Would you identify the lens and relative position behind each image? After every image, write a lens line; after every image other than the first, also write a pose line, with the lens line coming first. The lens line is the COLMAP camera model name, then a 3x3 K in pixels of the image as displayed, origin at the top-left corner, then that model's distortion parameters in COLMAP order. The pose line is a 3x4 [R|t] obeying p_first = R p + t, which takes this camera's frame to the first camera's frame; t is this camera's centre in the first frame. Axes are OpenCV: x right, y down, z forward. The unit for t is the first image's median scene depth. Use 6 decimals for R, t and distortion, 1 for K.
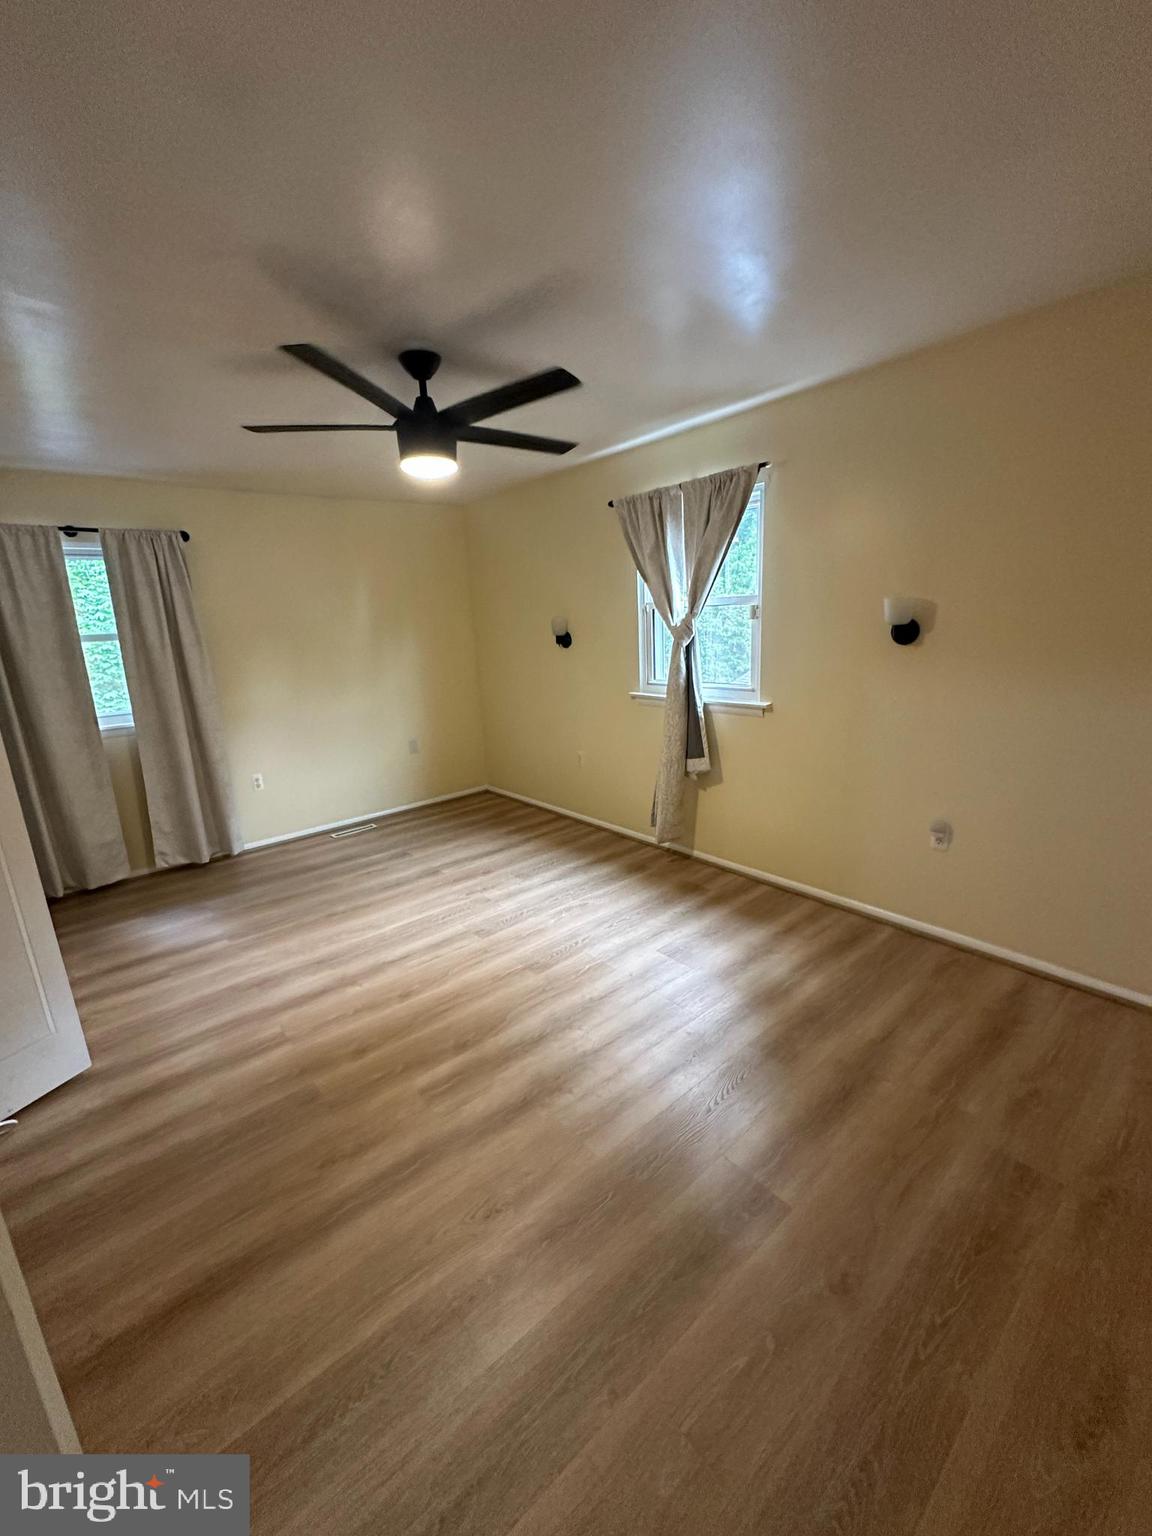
lens RADIAL K [[612.9, 0, 578.3], [0, 612.9, 767.7], [0, 0, 1]] dist [-0.003957, 0.001236]
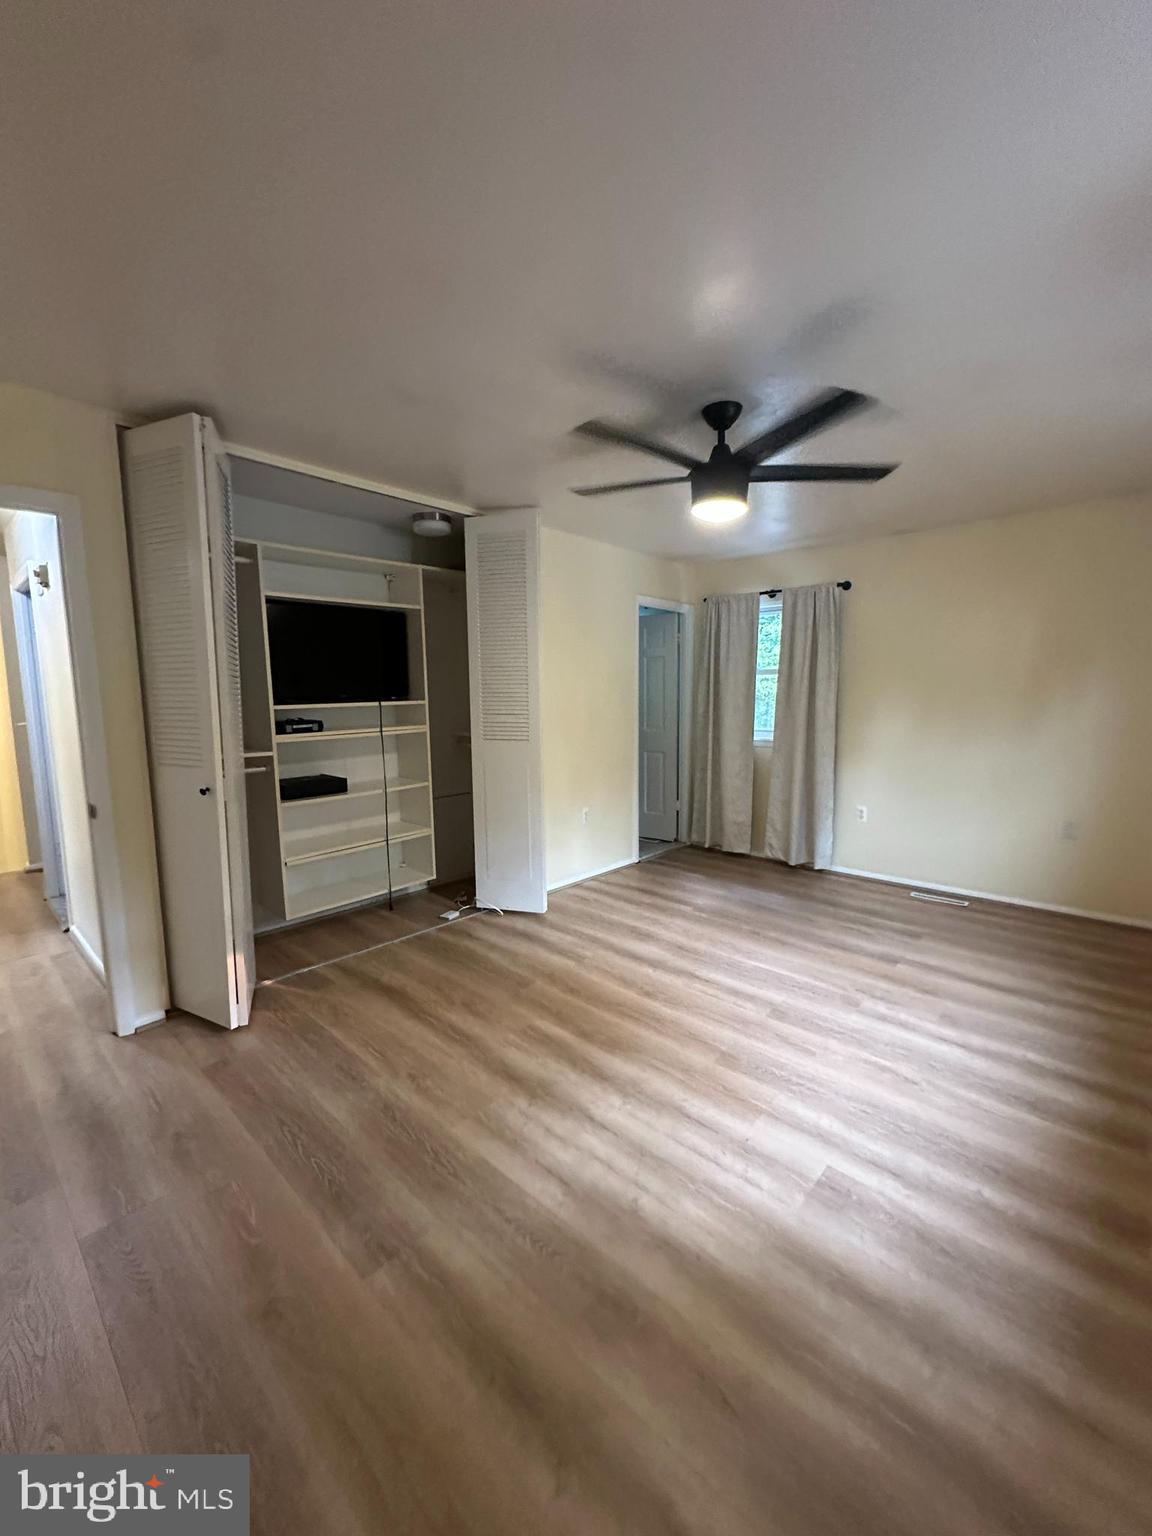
lens RADIAL K [[612.9, 0, 574.7], [0, 612.9, 771.0], [0, 0, 1]] dist [-0.003957, 0.001236]
pose [[0.125581, 0.175773, -0.976388, 0.579028], [-0.229664, 0.962595, 0.143751, -0.117347], [0.965134, 0.206189, 0.161252, 0.498181]]
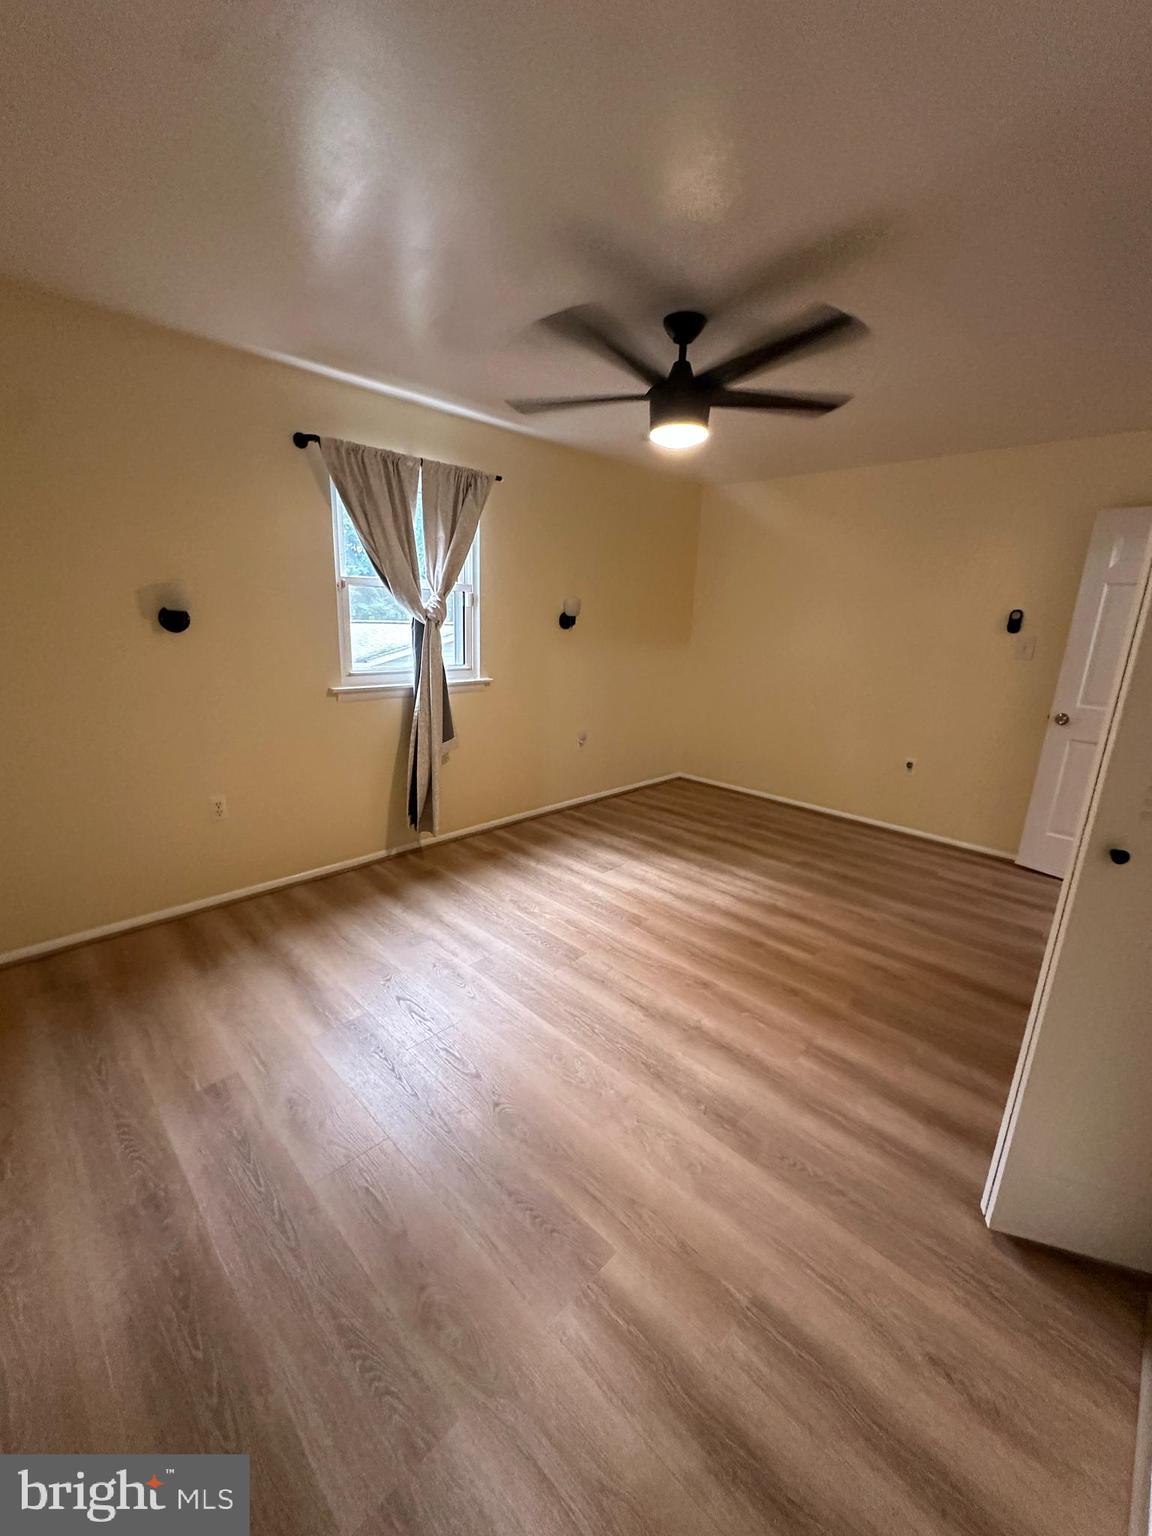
lens RADIAL K [[612.9, 0, 572.9], [0, 612.9, 767.2], [0, 0, 1]] dist [-0.003957, 0.001236]
pose [[-0.087831, -0.205149, 0.974782, -0.927907], [0.202868, 0.954372, 0.219133, -0.172430], [-0.975259, 0.216999, -0.042205, 0.953335]]
